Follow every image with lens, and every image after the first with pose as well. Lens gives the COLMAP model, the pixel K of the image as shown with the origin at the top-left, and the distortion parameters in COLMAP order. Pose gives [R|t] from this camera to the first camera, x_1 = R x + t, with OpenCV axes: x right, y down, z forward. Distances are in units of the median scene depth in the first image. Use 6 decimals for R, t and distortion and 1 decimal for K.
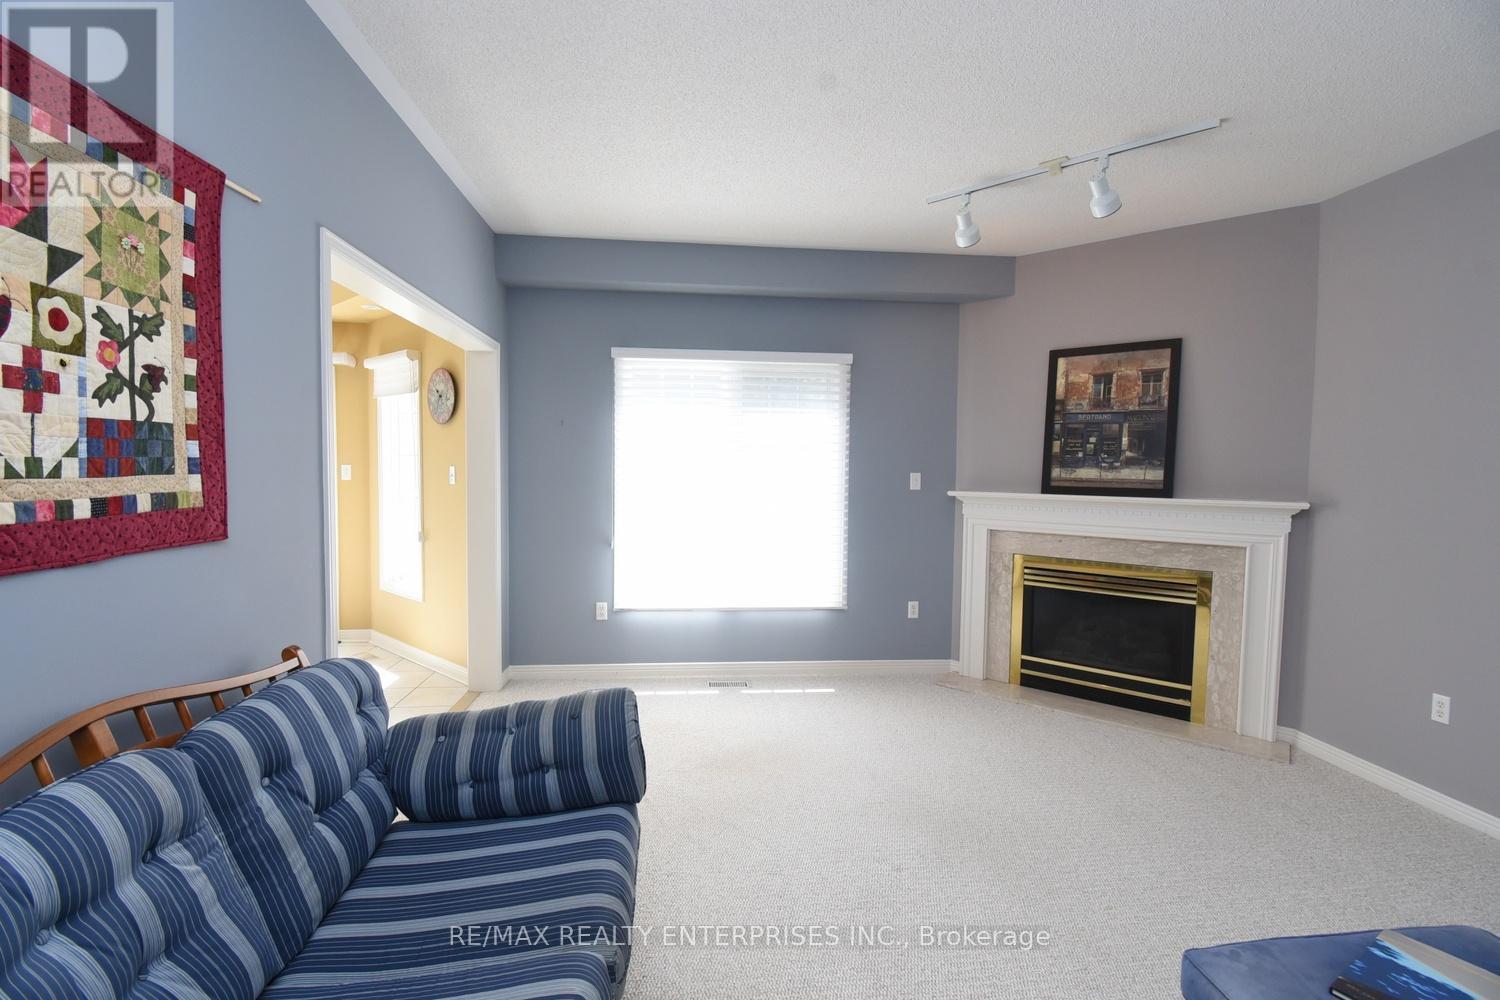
lens RADIAL K [[662.7, 0, 749.1], [0, 662.7, 521.7], [0, 0, 1]] dist [0.022247, -0.031712]
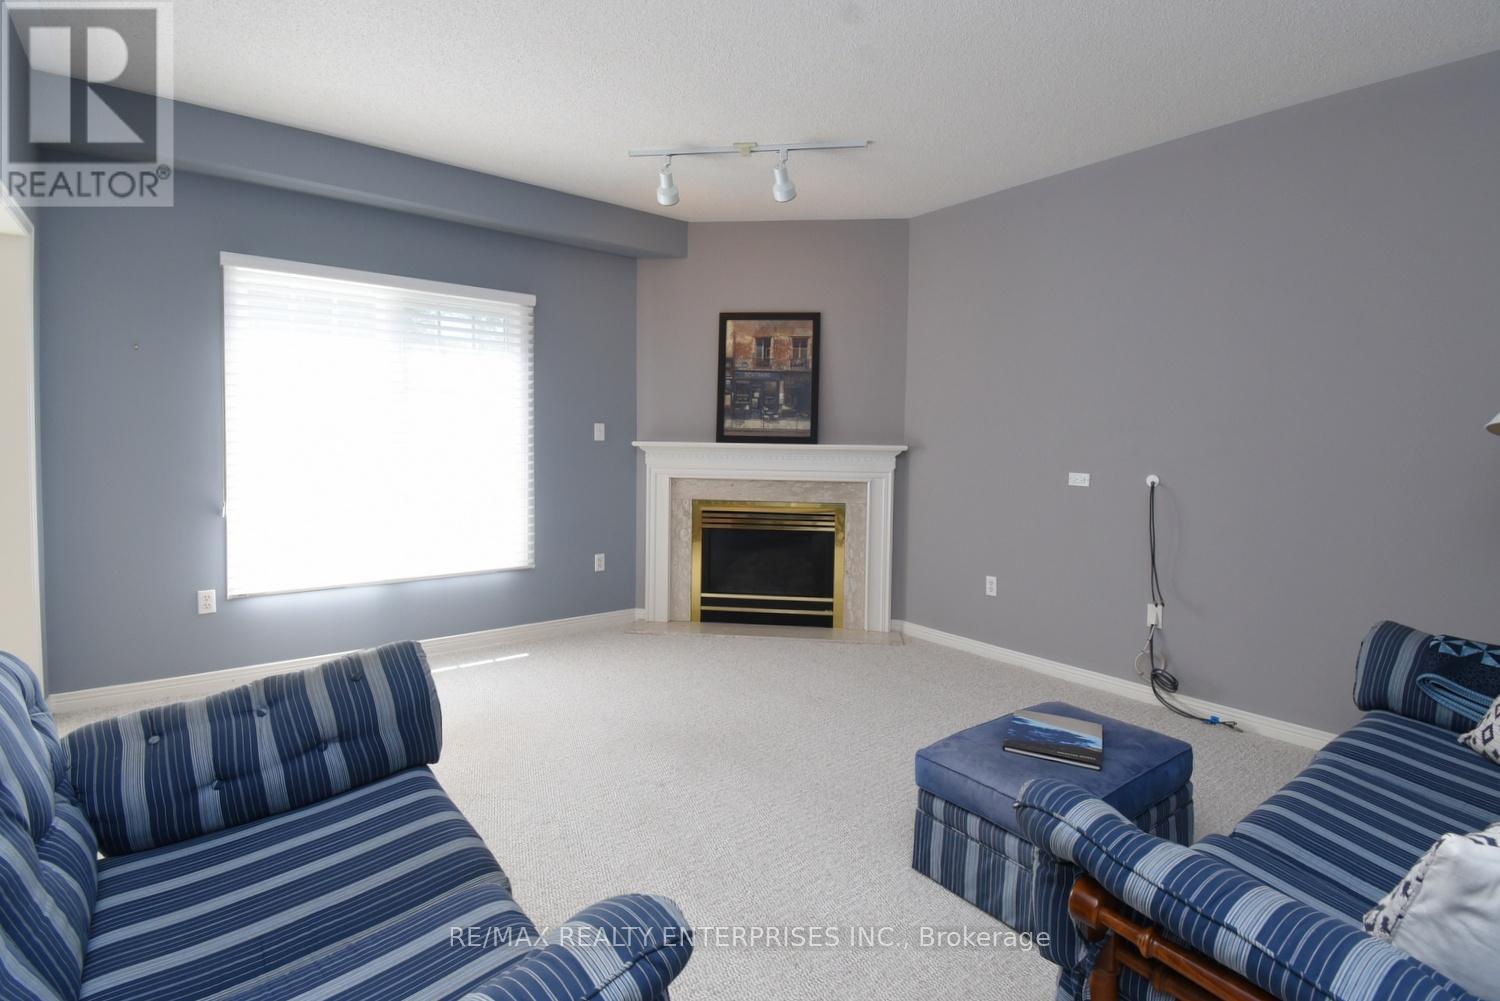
lens RADIAL K [[699.8, 0, 777.6], [0, 699.8, 491.1], [0, 0, 1]] dist [0.022182, -0.028270]
pose [[0.832350, -0.042256, 0.552638, -0.128244], [0.040679, 0.999058, 0.015123, 0.026243], [-0.552756, 0.009893, 0.833284, -0.022493]]
